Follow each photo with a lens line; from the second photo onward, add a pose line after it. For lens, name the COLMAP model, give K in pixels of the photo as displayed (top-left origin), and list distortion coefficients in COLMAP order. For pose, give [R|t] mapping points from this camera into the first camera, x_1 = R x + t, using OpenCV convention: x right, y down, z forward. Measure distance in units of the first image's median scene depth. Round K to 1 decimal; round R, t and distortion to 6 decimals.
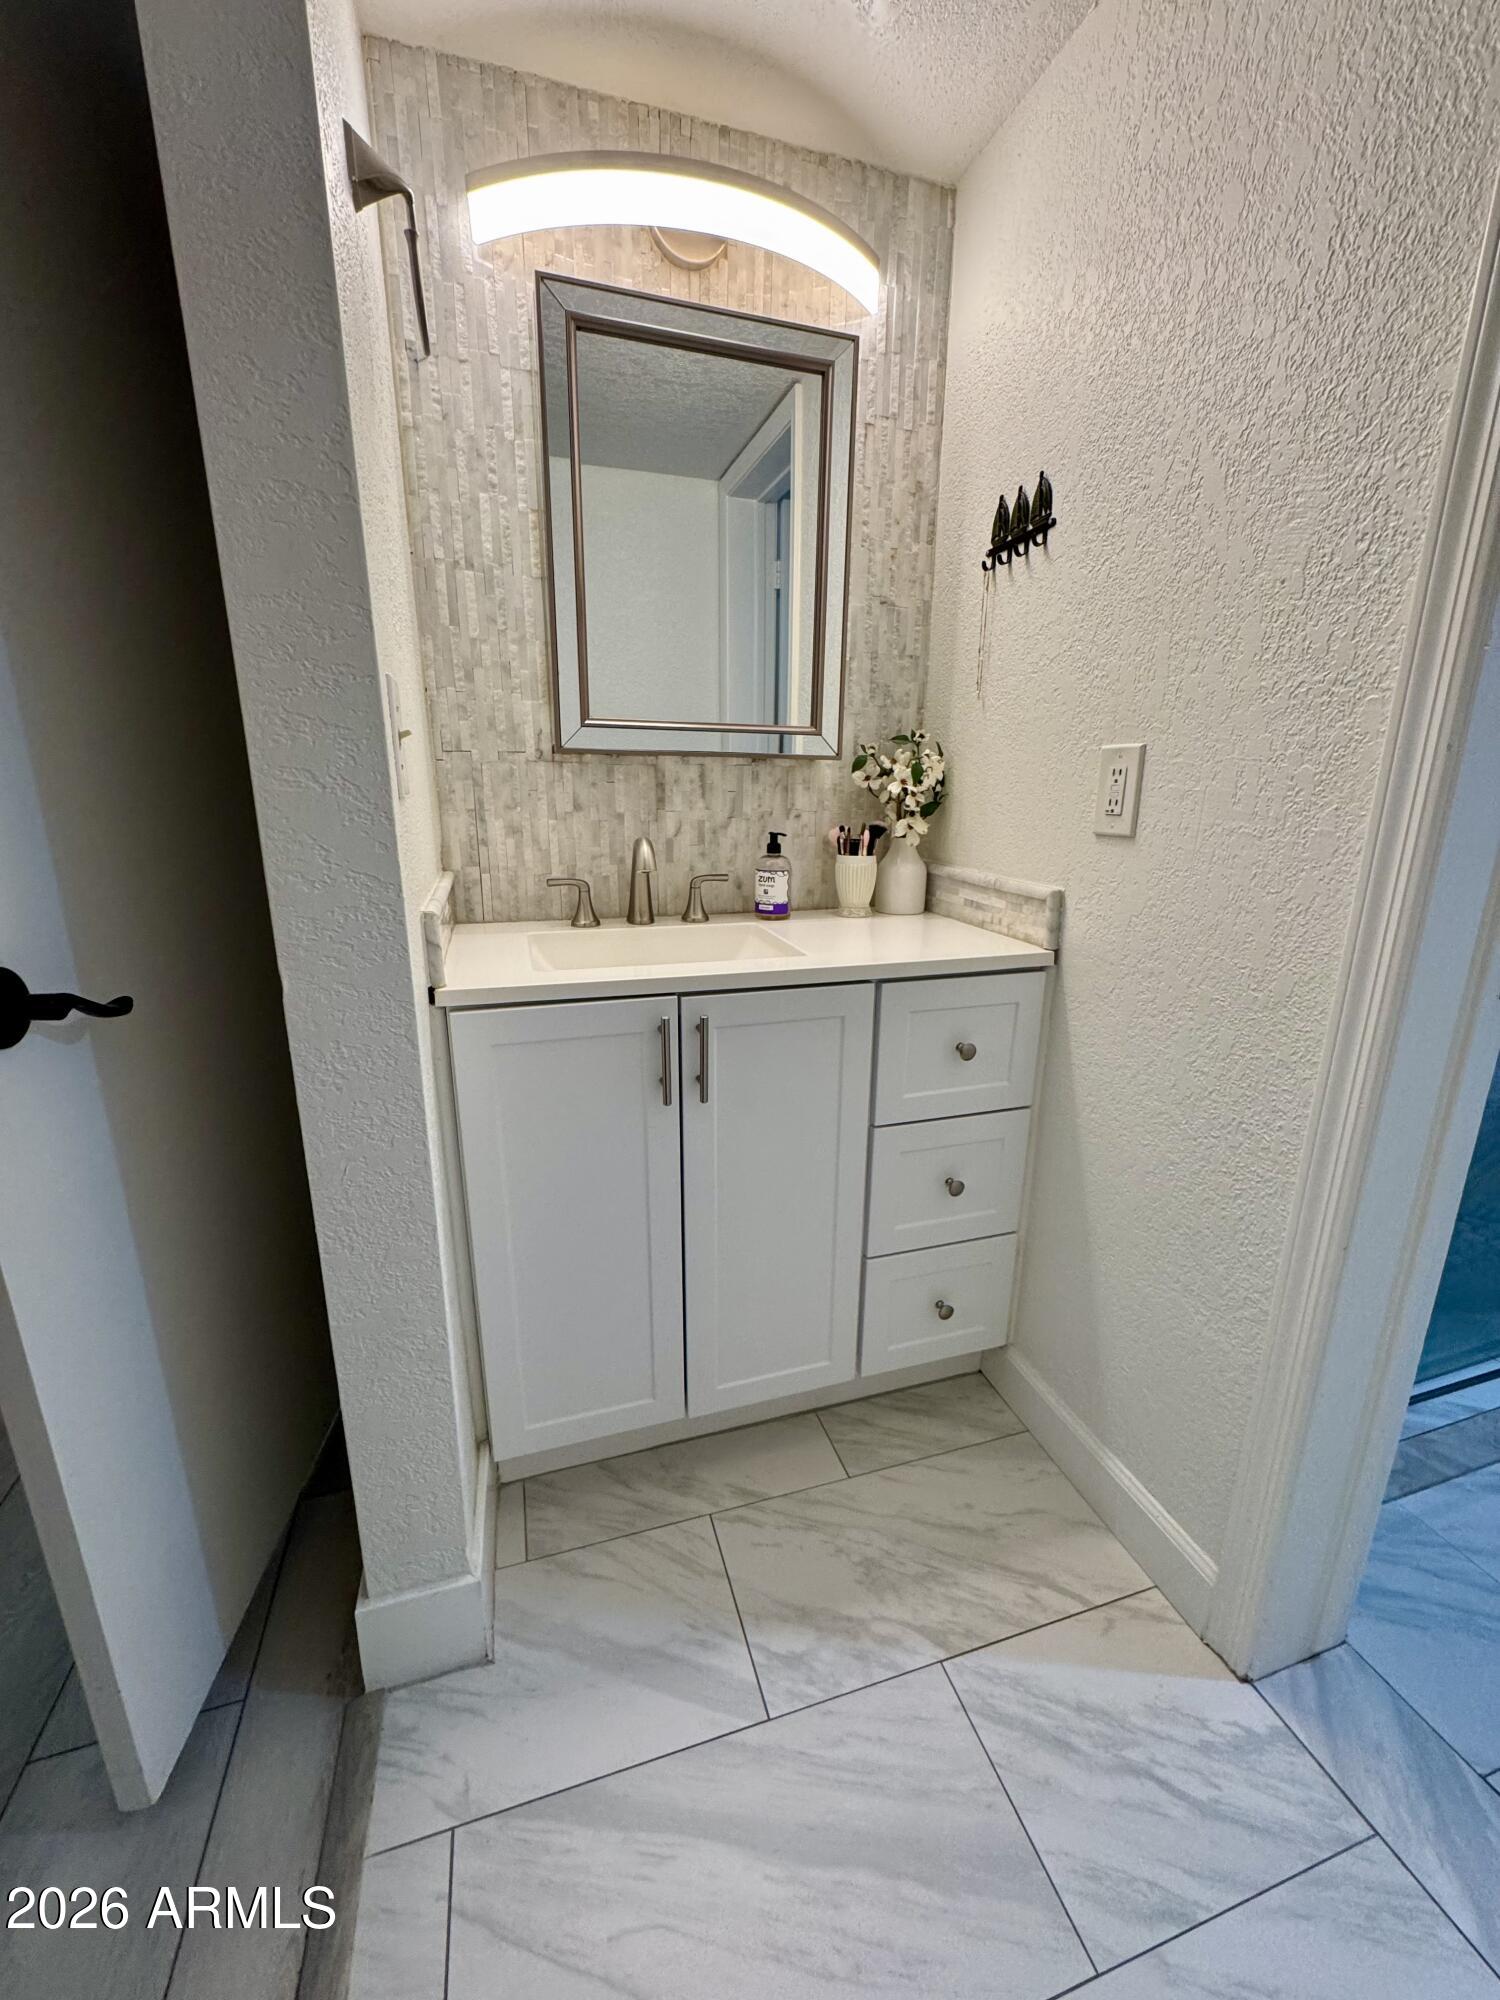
lens RADIAL K [[796.1, 0, 759.1], [0, 796.1, 999.2], [0, 0, 1]] dist [-0.004532, 0.000239]
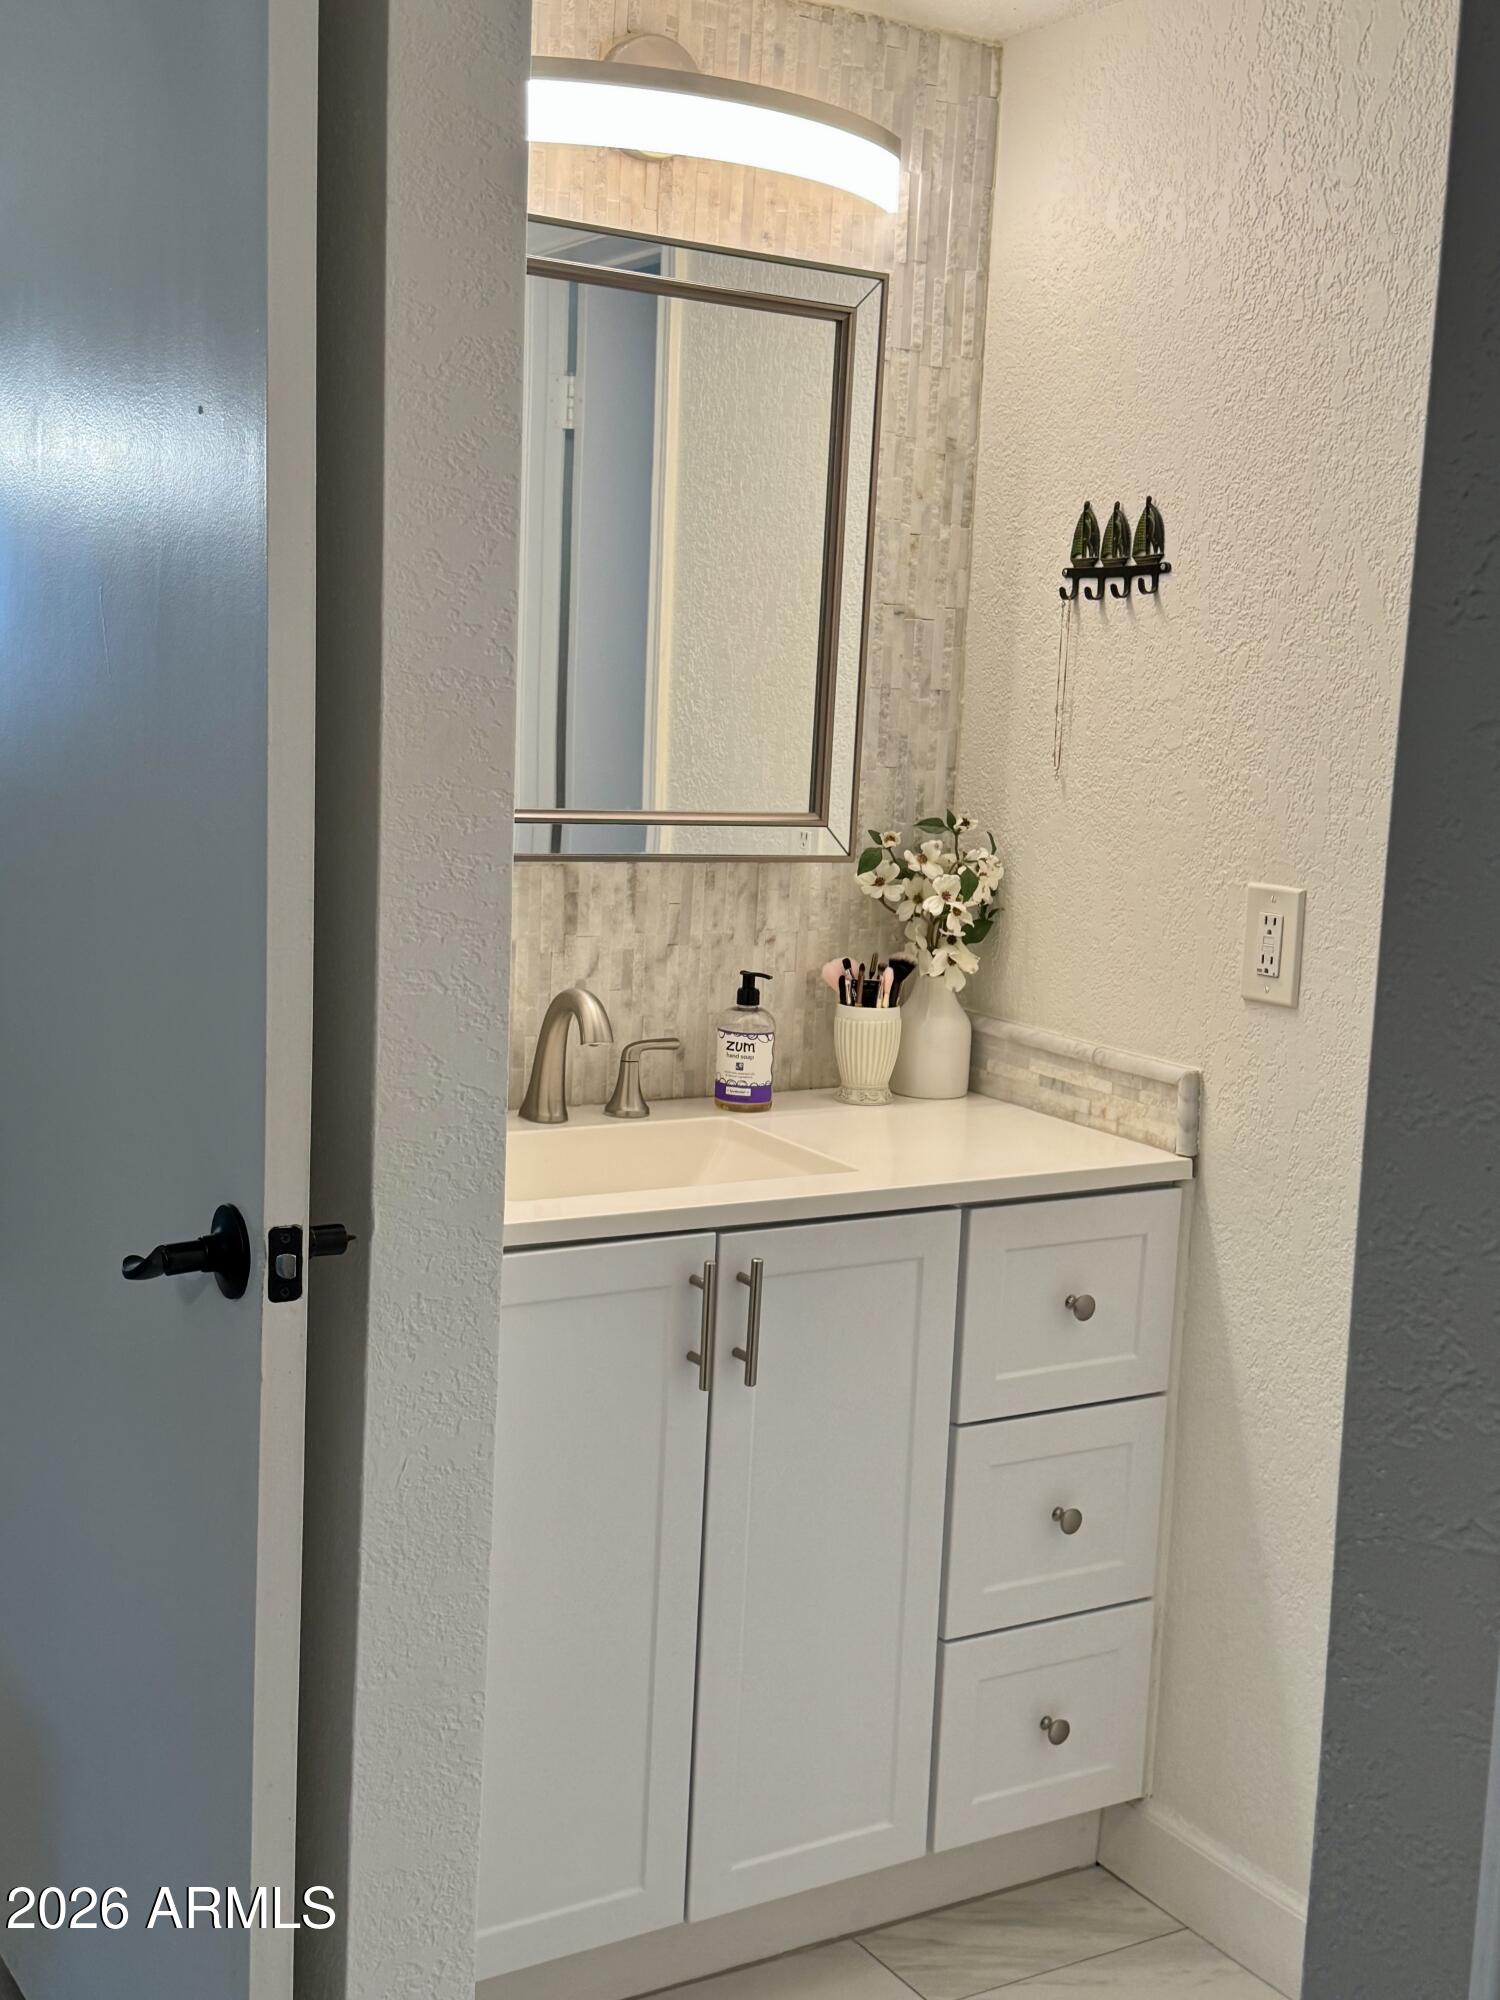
lens RADIAL K [[2279.8, 0, 750.0], [0, 2279.8, 1000.0], [0, 0, 1]] dist [0.167967, -0.385716]
pose [[0.970736, 0.000143, 0.240148, -0.424069], [0.028332, 0.992948, -0.115116, 0.019146], [-0.238470, 0.118551, 0.963887, -0.747340]]
